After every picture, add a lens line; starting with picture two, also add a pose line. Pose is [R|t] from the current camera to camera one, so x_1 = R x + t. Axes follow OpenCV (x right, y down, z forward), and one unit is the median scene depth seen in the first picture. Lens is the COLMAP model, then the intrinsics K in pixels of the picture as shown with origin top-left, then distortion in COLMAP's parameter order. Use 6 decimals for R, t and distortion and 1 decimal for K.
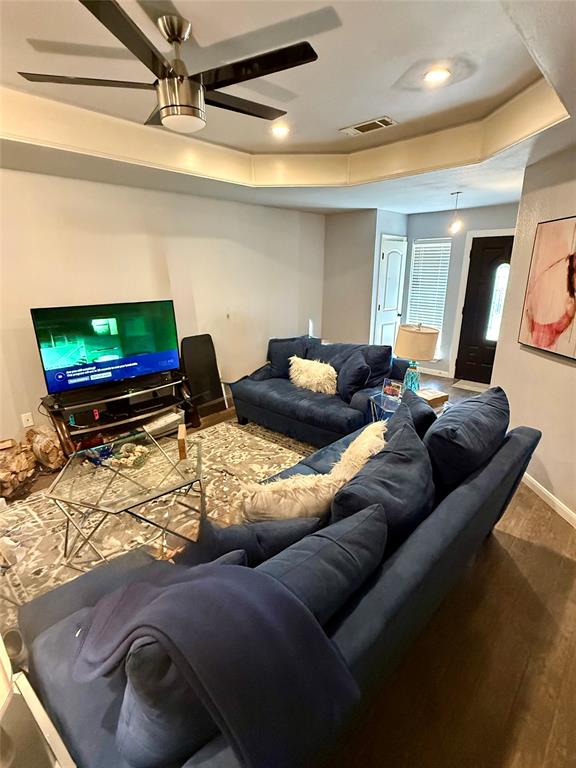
lens RADIAL K [[369.5, 0, 288.2], [0, 369.5, 384.0], [0, 0, 1]] dist [-0.000135, 0.001193]
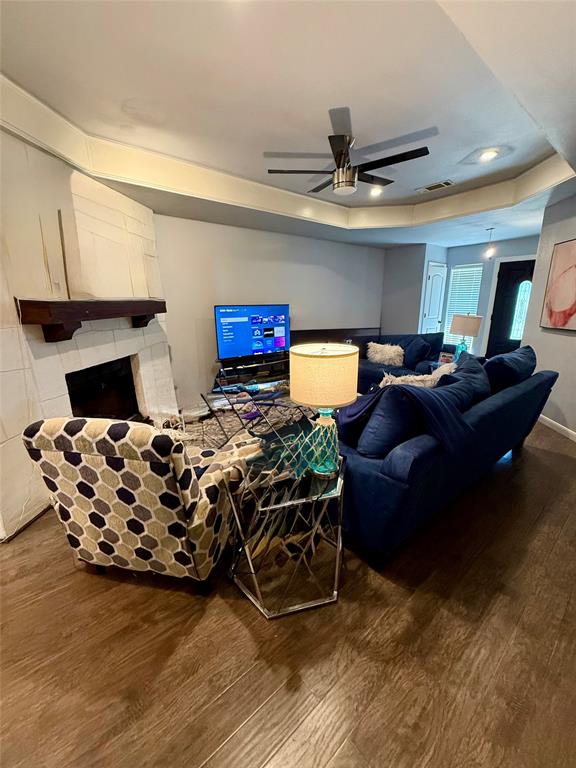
lens RADIAL K [[307.6, 0, 287.1], [0, 307.6, 383.5], [0, 0, 1]] dist [0.001968, -0.000210]
pose [[0.992434, 0.027453, -0.119669, -0.208247], [-0.032797, 0.998540, -0.042917, 0.193756], [0.118316, 0.046518, 0.991886, -0.300313]]
